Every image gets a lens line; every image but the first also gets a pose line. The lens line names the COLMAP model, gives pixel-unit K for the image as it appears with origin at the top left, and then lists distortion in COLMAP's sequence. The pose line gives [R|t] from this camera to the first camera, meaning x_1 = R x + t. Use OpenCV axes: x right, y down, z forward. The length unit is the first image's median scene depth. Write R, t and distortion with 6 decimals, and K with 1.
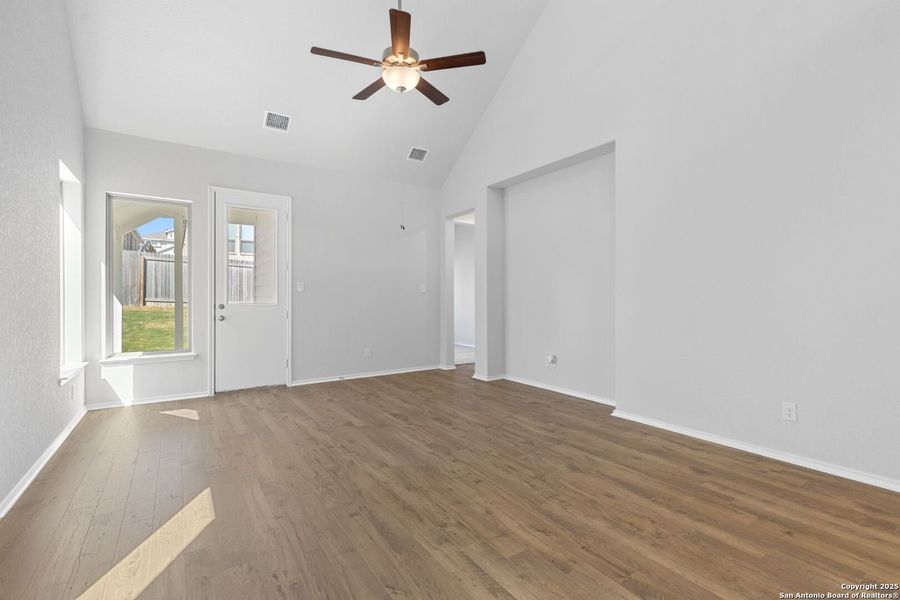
lens RADIAL K [[407.9, 0, 454.9], [0, 407.9, 297.4], [0, 0, 1]] dist [0.008195, -0.000216]
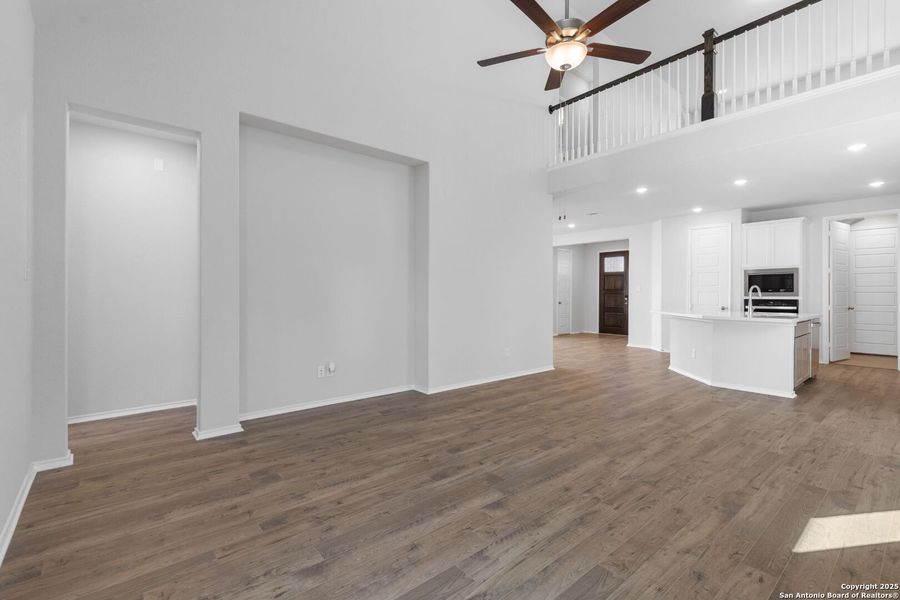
lens RADIAL K [[407.6, 0, 449.6], [0, 407.6, 295.8], [0, 0, 1]] dist [0.003136, -0.000386]
pose [[-0.097682, -0.002047, 0.995216, -0.850745], [0.000856, 0.999997, 0.002141, 0.000867], [-0.995217, 0.001061, -0.097680, 1.129542]]
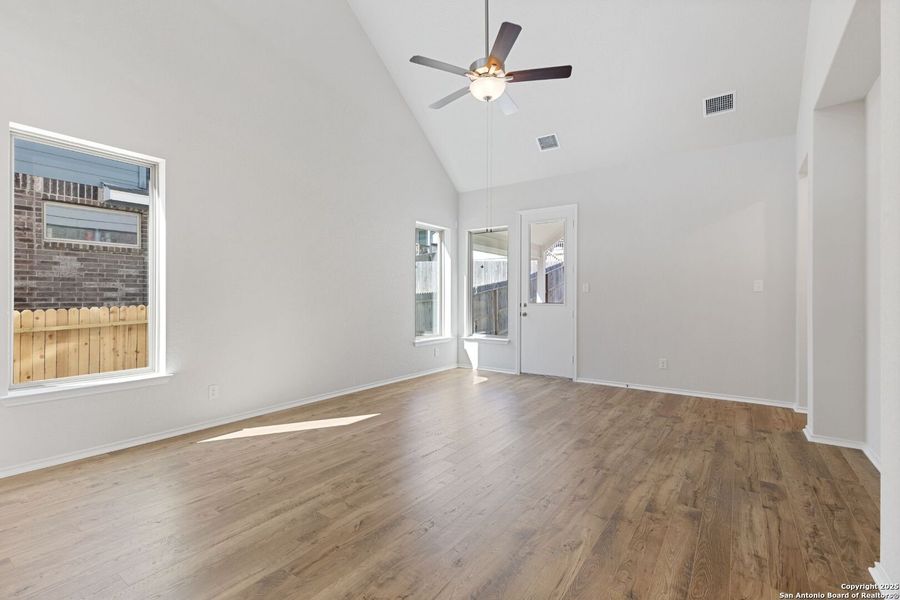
lens RADIAL K [[407.6, 0, 449.6], [0, 407.6, 295.8], [0, 0, 1]] dist [0.003136, -0.000386]
pose [[0.347038, -0.001831, -0.937849, 0.683194], [-0.004571, 0.999983, -0.003644, -0.000240], [0.937840, 0.005551, 0.347024, 0.460728]]
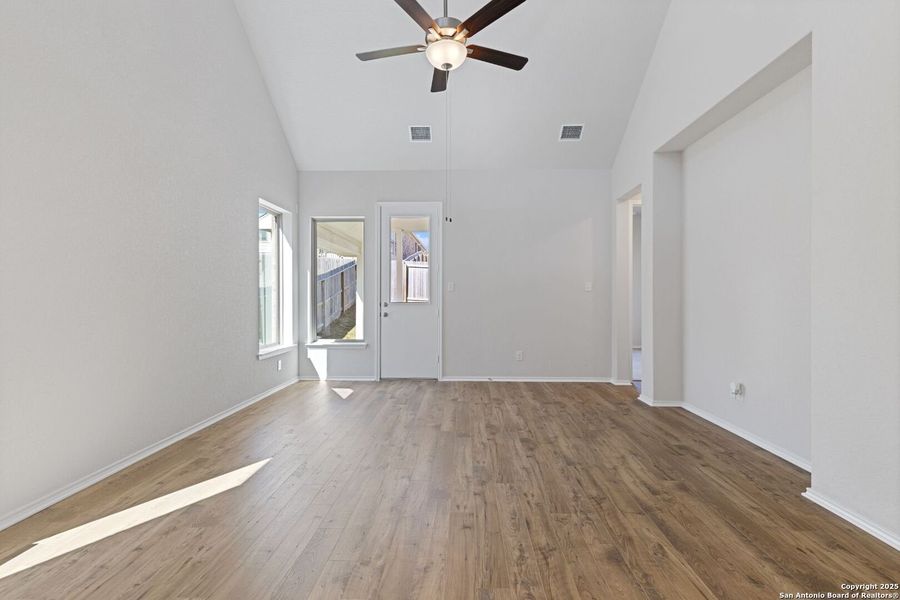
lens RADIAL K [[409.8, 0, 451.7], [0, 409.8, 297.1], [0, 0, 1]] dist [0.006043, -0.000604]
pose [[0.807635, 0.001741, -0.589681, 0.347653], [-0.001816, 0.999998, 0.000466, 0.000177], [0.589680, 0.000695, 0.807636, 0.229239]]
